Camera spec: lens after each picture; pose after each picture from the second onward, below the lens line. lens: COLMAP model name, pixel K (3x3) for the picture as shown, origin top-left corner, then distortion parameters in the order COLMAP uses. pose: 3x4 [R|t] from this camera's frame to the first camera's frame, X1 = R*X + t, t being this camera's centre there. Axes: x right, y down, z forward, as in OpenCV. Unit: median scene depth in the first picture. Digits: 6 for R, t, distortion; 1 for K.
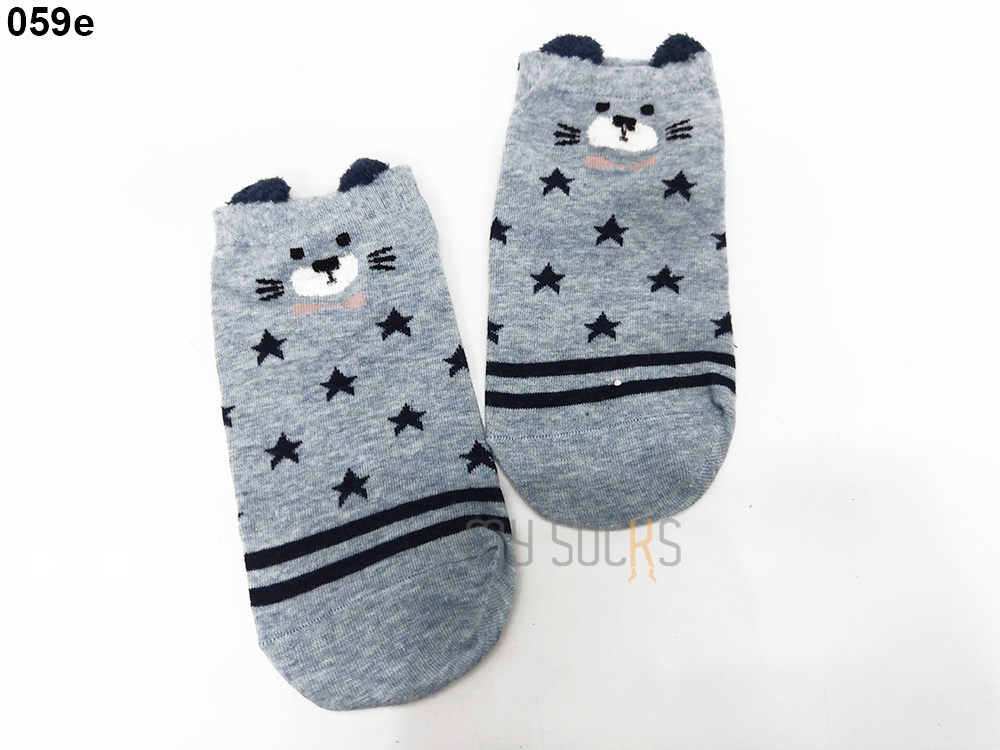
lens RADIAL K [[734.5, 0, 496.3], [0, 734.5, 380.4], [0, 0, 1]] dist [0.074414, -0.121866]
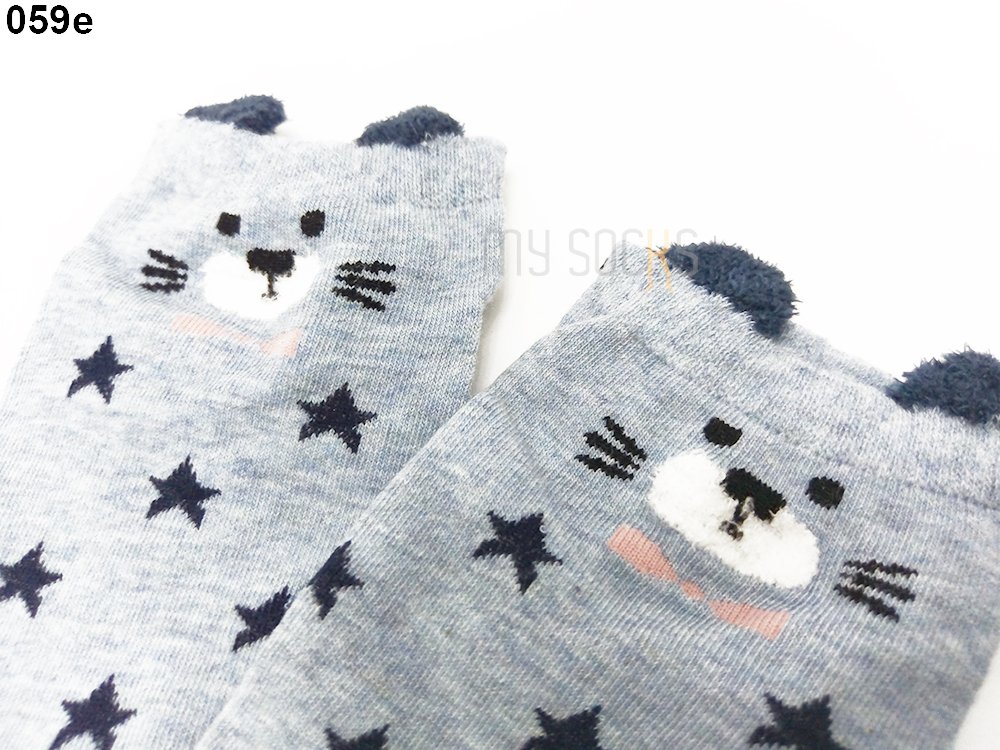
lens RADIAL K [[734.5, 0, 496.3], [0, 734.5, 380.4], [0, 0, 1]] dist [0.074414, -0.121866]
pose [[0.903864, 0.336675, -0.263968, 0.070277], [-0.376875, 0.918608, -0.118847, -0.080457], [0.202470, 0.206904, 0.957182, 0.567231]]
